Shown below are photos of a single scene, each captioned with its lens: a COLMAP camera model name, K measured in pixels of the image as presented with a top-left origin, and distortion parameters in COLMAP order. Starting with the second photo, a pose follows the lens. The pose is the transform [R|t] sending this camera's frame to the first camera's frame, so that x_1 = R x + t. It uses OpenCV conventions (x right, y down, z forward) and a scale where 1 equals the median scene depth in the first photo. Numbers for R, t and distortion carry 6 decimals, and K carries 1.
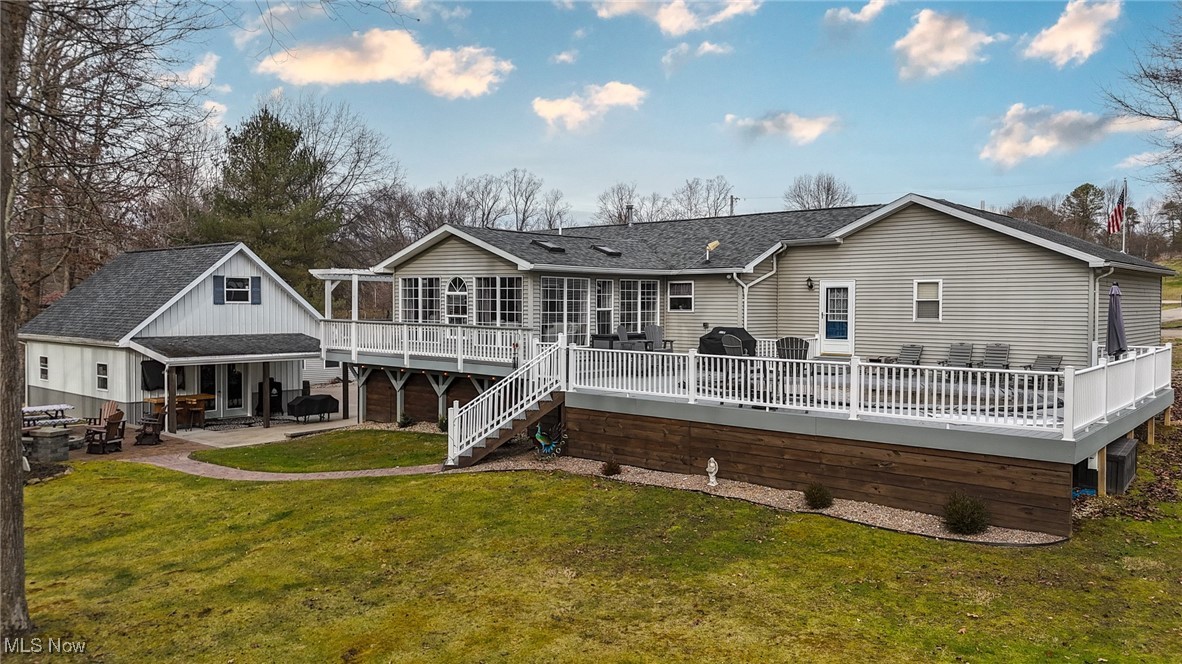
lens RADIAL K [[849.9, 0, 594.9], [0, 849.9, 323.1], [0, 0, 1]] dist [0.013959, -0.002505]
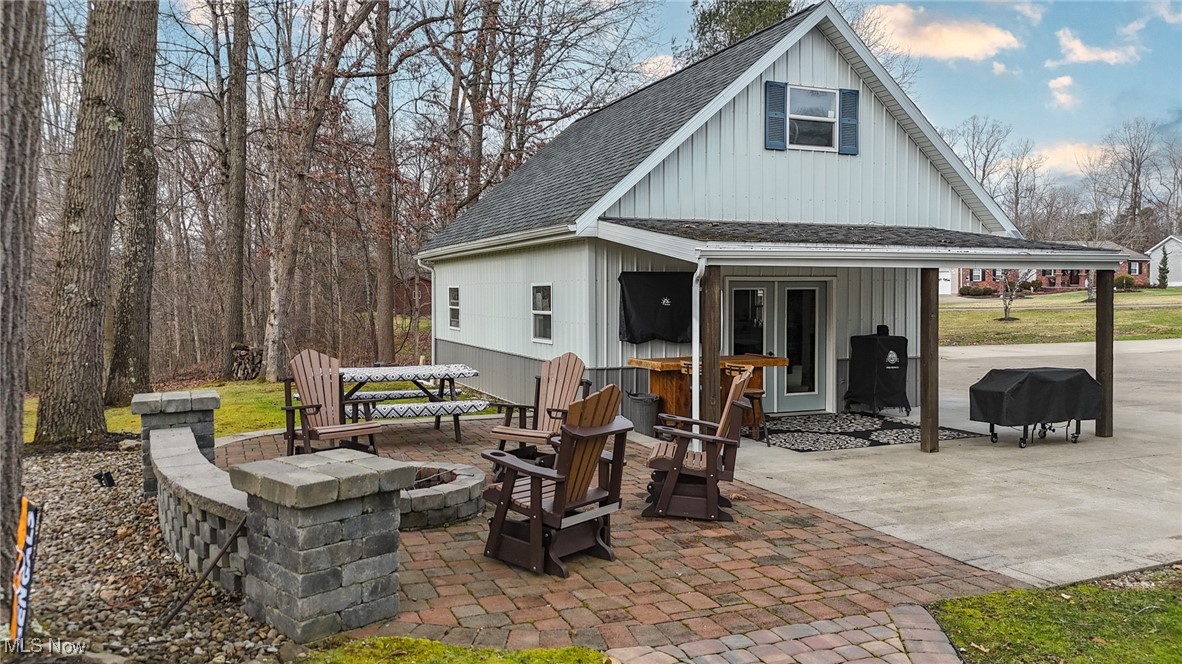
lens RADIAL K [[849.9, 0, 589.1], [0, 849.9, 328.1], [0, 0, 1]] dist [0.013959, -0.002505]
pose [[0.892737, 0.010800, -0.450449, -0.123573], [-0.002684, 0.999822, 0.018653, 0.022432], [0.450570, -0.015443, 0.892607, 0.214089]]
